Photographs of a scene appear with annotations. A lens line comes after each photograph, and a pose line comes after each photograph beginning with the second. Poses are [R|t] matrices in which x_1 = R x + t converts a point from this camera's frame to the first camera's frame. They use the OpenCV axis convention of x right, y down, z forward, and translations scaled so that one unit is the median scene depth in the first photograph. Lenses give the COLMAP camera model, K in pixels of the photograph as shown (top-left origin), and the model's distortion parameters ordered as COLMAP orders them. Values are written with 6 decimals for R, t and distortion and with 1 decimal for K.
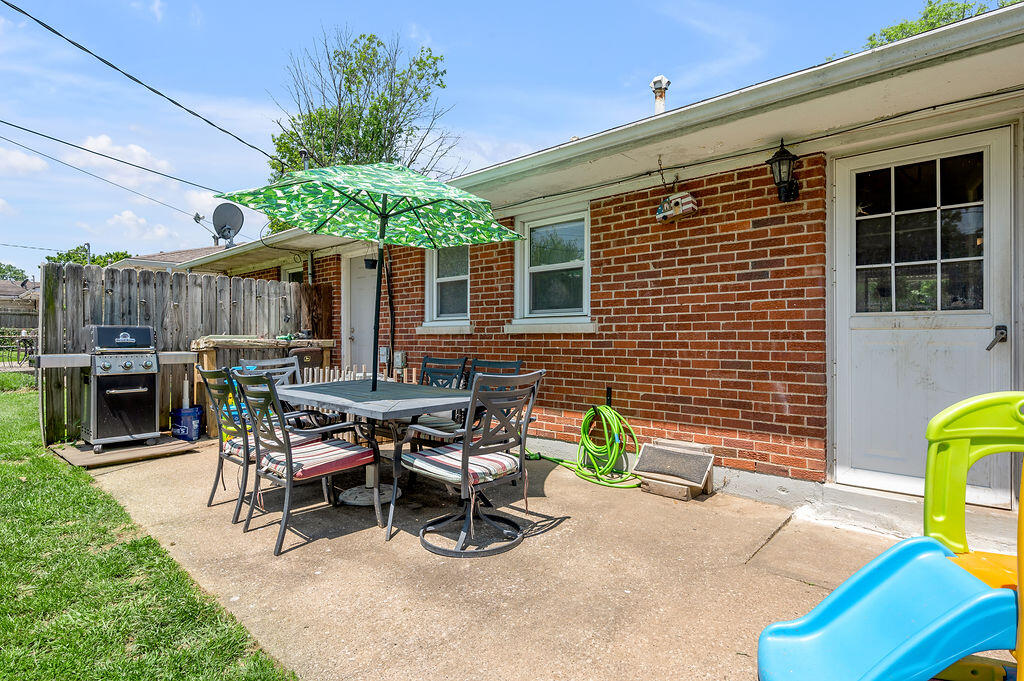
lens RADIAL K [[523.7, 0, 512.0], [0, 523.7, 340.5], [0, 0, 1]] dist [-0.000795, -0.000032]
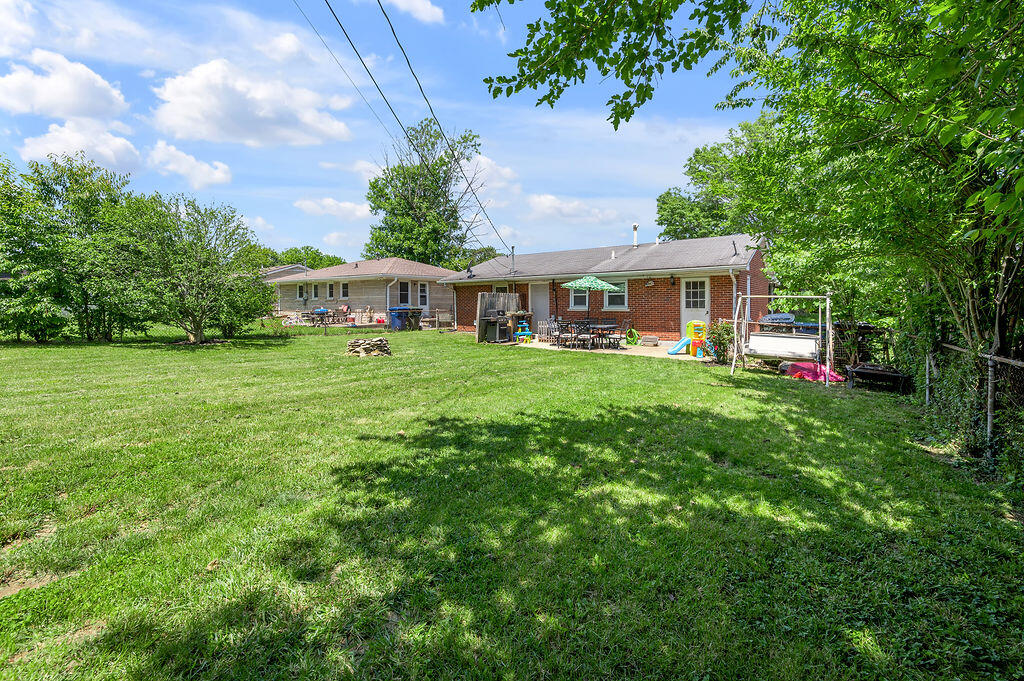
lens RADIAL K [[417.8, 0, 510.5], [0, 417.8, 305.7], [0, 0, 1]] dist [0.000057, 0.000018]
pose [[0.996606, -0.006804, 0.082033, -1.089646], [0.006860, 0.999976, -0.000406, -0.067381], [-0.082028, 0.000967, 0.996630, -2.301661]]
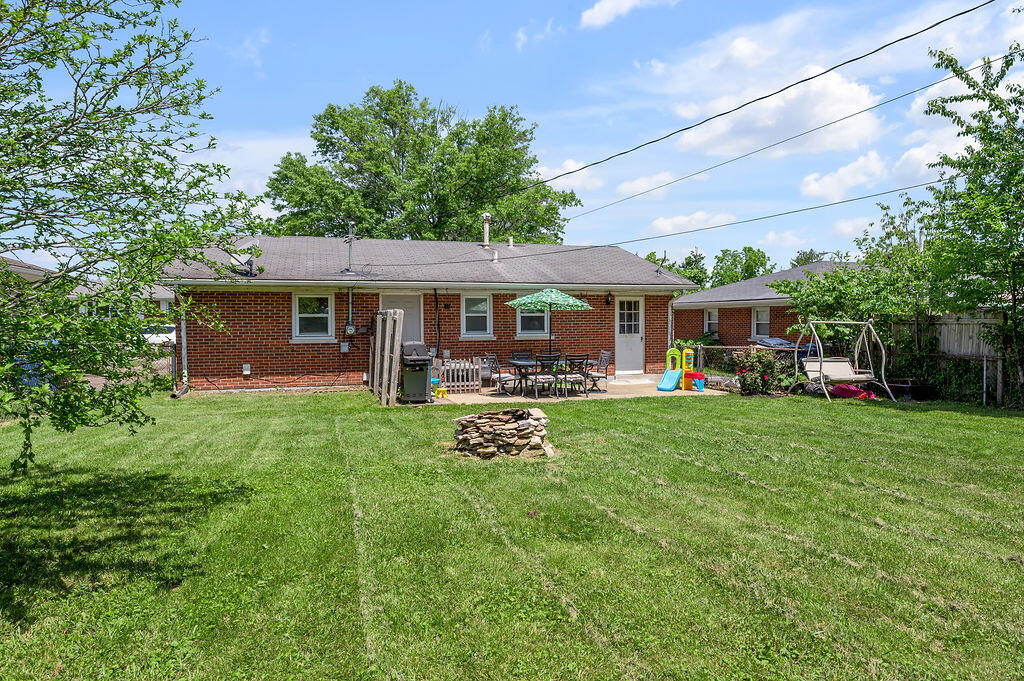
lens RADIAL K [[605.9, 0, 509.0], [0, 605.9, 325.0], [0, 0, 1]] dist [-0.005658, -0.000561]
pose [[0.539149, -0.010230, 0.842148, -2.988947], [0.010374, 0.999931, 0.005505, -0.121054], [-0.842147, 0.005768, 0.539218, -0.669523]]
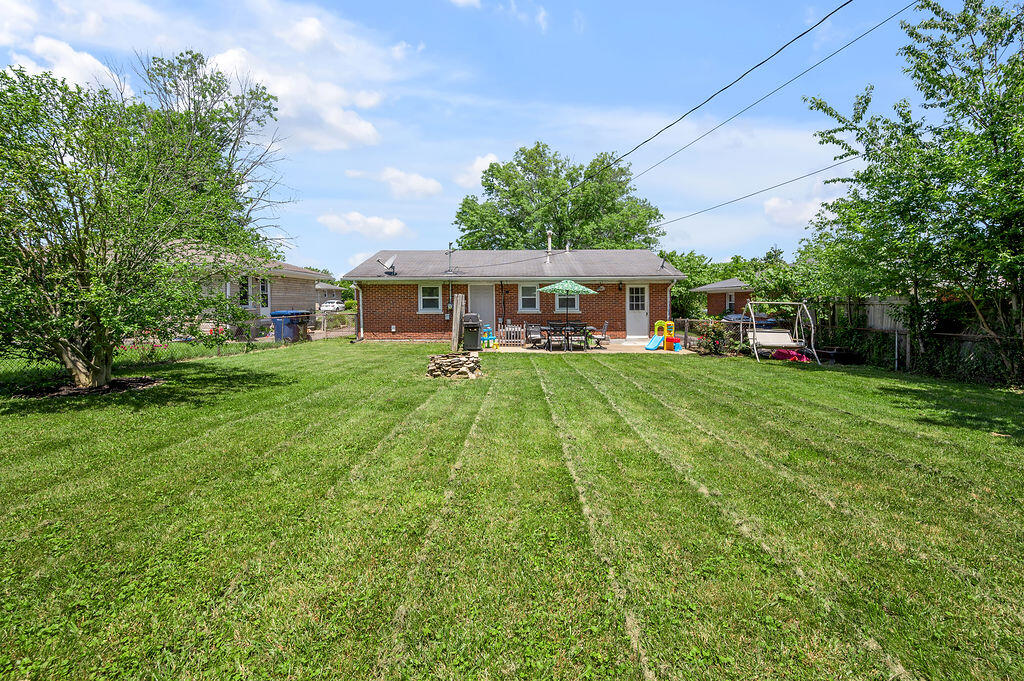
lens RADIAL K [[417.8, 0, 510.5], [0, 417.8, 305.7], [0, 0, 1]] dist [0.000057, 0.000018]
pose [[0.768889, -0.009538, 0.639312, -2.695362], [0.006924, 0.999954, 0.006591, -0.112727], [-0.639345, -0.000641, 0.768919, -1.422952]]
